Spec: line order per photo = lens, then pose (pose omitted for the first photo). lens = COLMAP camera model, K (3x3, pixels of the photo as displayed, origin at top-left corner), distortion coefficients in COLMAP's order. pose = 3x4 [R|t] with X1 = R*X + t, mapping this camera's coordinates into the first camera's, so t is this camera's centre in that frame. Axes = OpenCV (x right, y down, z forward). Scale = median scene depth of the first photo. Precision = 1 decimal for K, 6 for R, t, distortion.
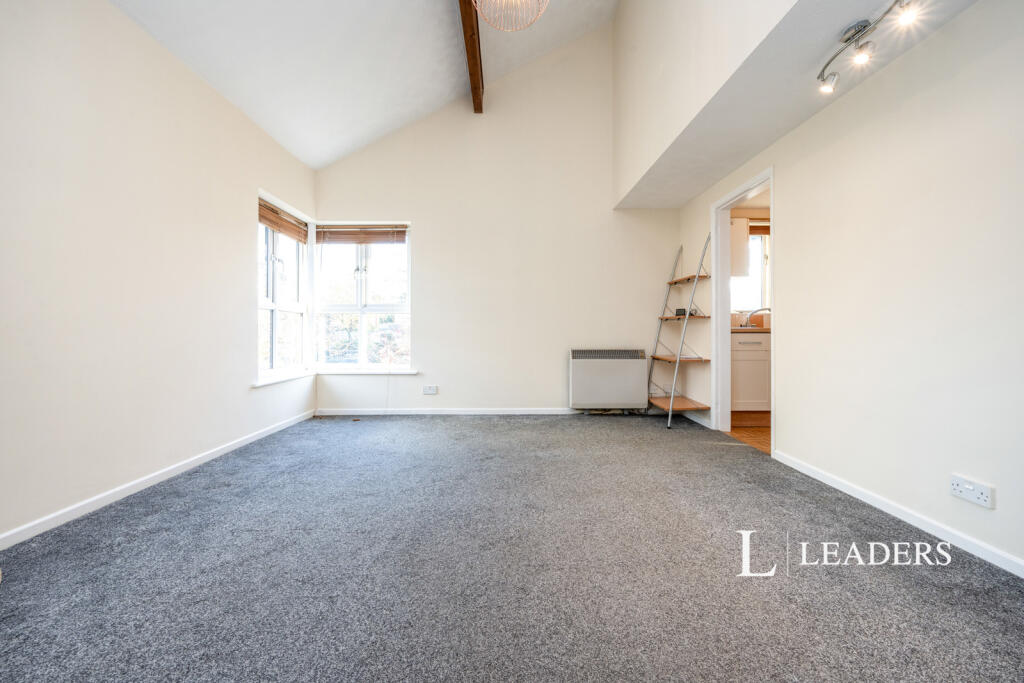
lens RADIAL K [[409.3, 0, 512.9], [0, 409.3, 330.5], [0, 0, 1]] dist [0.001610, -0.000150]
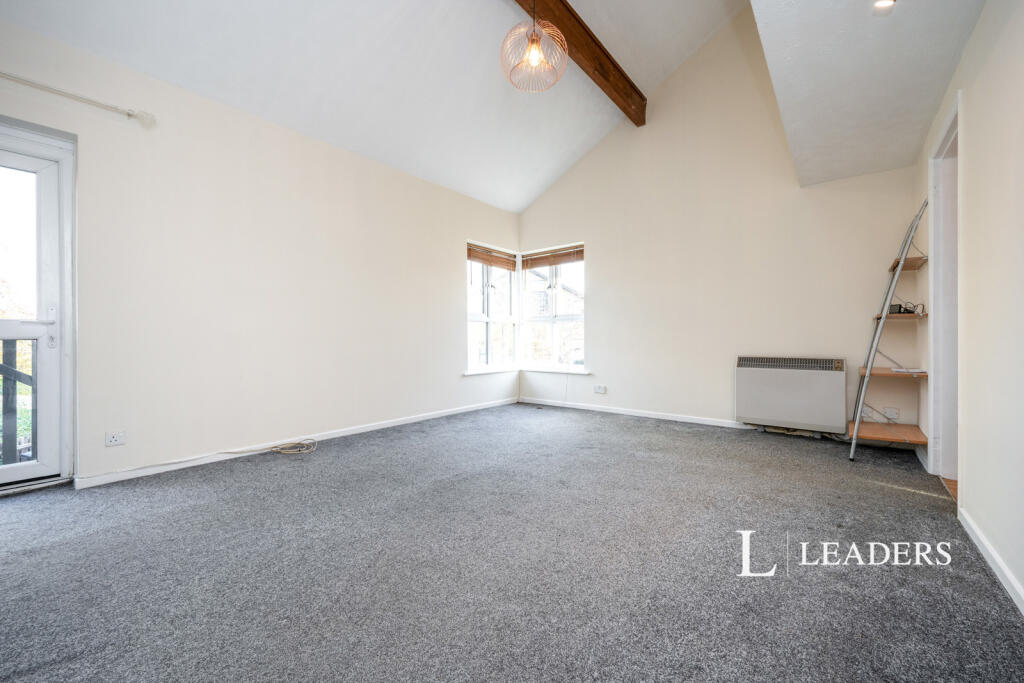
lens RADIAL K [[401.2, 0, 512.0], [0, 401.2, 341.5], [0, 0, 1]] dist [0.000175, -0.000275]
pose [[0.766945, 0.002350, -0.641709, 0.334708], [0.004934, 0.999942, 0.009558, 0.002528], [0.641694, -0.010497, 0.766889, 0.003872]]
